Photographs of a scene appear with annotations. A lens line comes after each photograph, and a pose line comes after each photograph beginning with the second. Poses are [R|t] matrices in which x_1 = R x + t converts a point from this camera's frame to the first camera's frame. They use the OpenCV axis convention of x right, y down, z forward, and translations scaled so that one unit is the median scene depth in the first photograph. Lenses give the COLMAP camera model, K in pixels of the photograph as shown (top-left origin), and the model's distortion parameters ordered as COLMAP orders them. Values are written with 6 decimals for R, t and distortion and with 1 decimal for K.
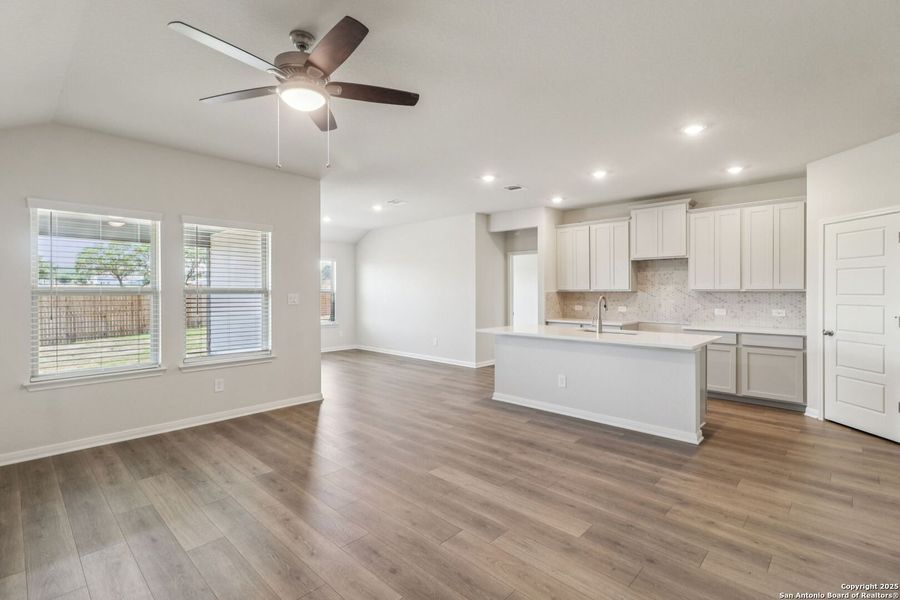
lens RADIAL K [[418.4, 0, 443.0], [0, 418.4, 293.4], [0, 0, 1]] dist [0.010040, 0.000626]
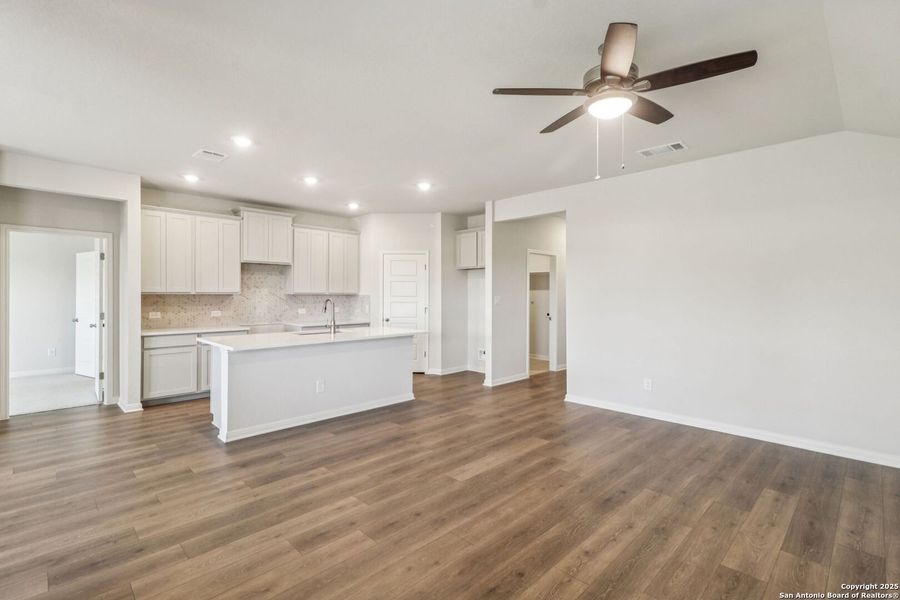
lens RADIAL K [[418.4, 0, 443.0], [0, 418.4, 293.4], [0, 0, 1]] dist [0.010040, 0.000626]
pose [[0.031261, 0.004346, 0.999502, -0.716647], [0.002441, 0.999987, -0.004424, -0.002029], [-0.999508, 0.002578, 0.031250, 0.720637]]
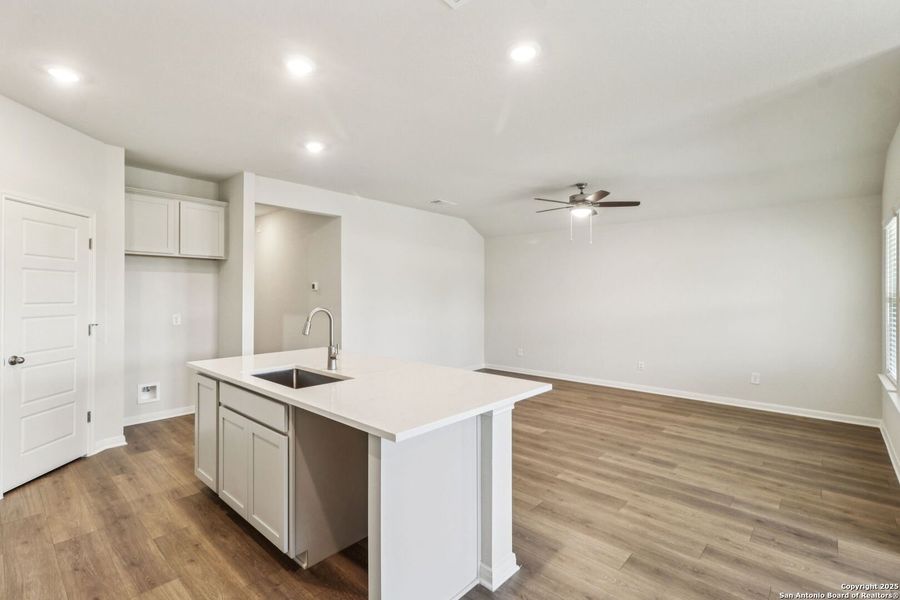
lens RADIAL K [[417.0, 0, 444.0], [0, 417.0, 293.2], [0, 0, 1]] dist [0.001082, 0.000293]
pose [[-0.999671, -0.000106, -0.025630, 0.237307], [-0.000118, 1.000000, 0.000469, -0.014703], [0.025630, 0.000472, -0.999671, 1.674443]]
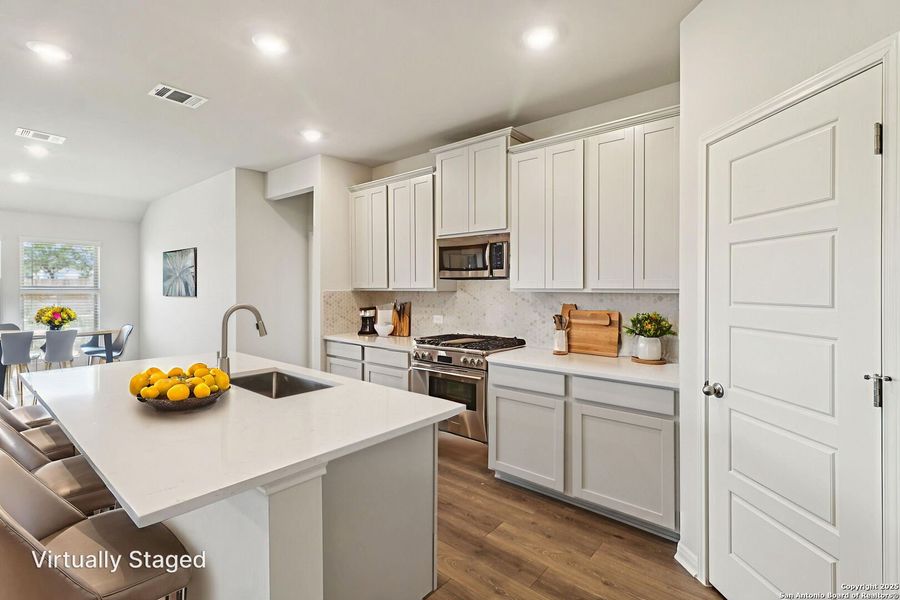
lens RADIAL K [[418.4, 0, 443.0], [0, 418.4, 293.4], [0, 0, 1]] dist [0.010040, 0.000626]
pose [[0.997941, 0.002134, 0.064109, 0.597913], [-0.002614, 0.999969, 0.007396, -0.008653], [-0.064091, -0.007548, 0.997916, 0.578696]]
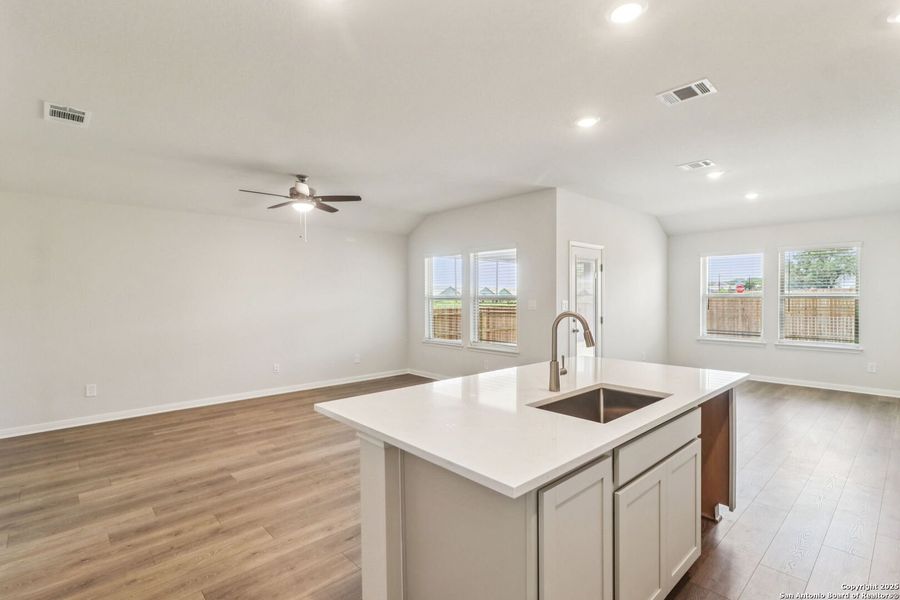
lens RADIAL K [[423.6, 0, 446.1], [0, 423.6, 301.7], [0, 0, 1]] dist [0.002642, 0.000338]
pose [[-0.055204, 0.012510, -0.998397, 0.895756], [0.000369, 0.999922, 0.012509, -0.010528], [0.998475, 0.000322, -0.055205, 0.948260]]
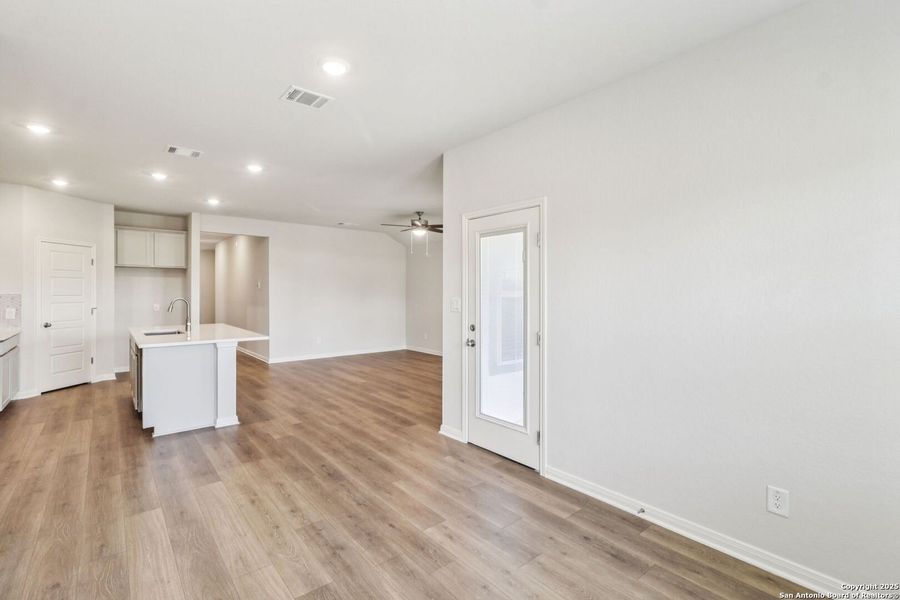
lens RADIAL K [[418.4, 0, 443.0], [0, 418.4, 293.4], [0, 0, 1]] dist [0.010040, 0.000626]
pose [[-0.992459, -0.001237, 0.122569, -0.464145], [-0.000258, 0.999968, 0.008008, -0.015750], [-0.122575, 0.007916, -0.992428, 2.129639]]
